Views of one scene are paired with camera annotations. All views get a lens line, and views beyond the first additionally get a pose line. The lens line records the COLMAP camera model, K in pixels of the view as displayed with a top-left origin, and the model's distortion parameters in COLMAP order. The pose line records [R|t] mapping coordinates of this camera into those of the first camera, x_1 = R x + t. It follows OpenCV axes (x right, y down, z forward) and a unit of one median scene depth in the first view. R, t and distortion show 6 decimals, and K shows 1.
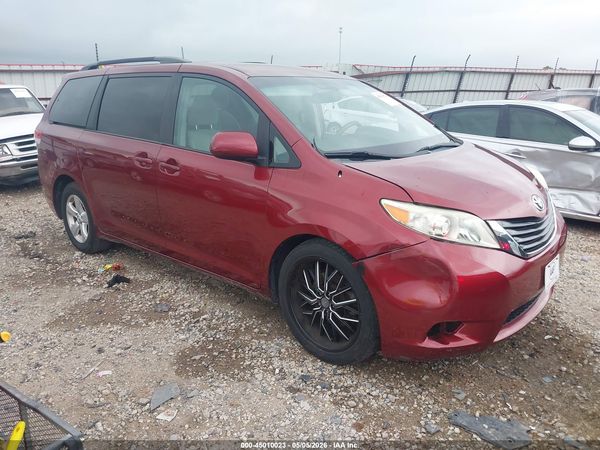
lens RADIAL K [[431.5, 0, 300.0], [0, 431.5, 225.0], [0, 0, 1]] dist [0.008313, -0.002392]
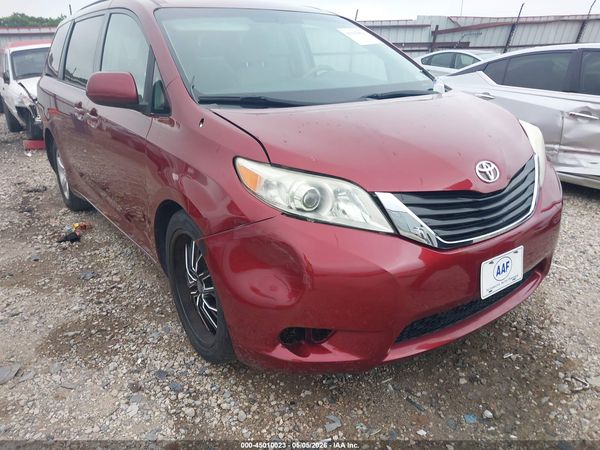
lens RADIAL K [[443.0, 0, 291.4], [0, 443.0, 224.7], [0, 0, 1]] dist [0.000309, 0.001984]
pose [[0.978431, 0.059734, -0.197747, 0.384213], [-0.044636, 0.995799, 0.079950, -0.008274], [0.201692, -0.069399, 0.976987, 0.231522]]
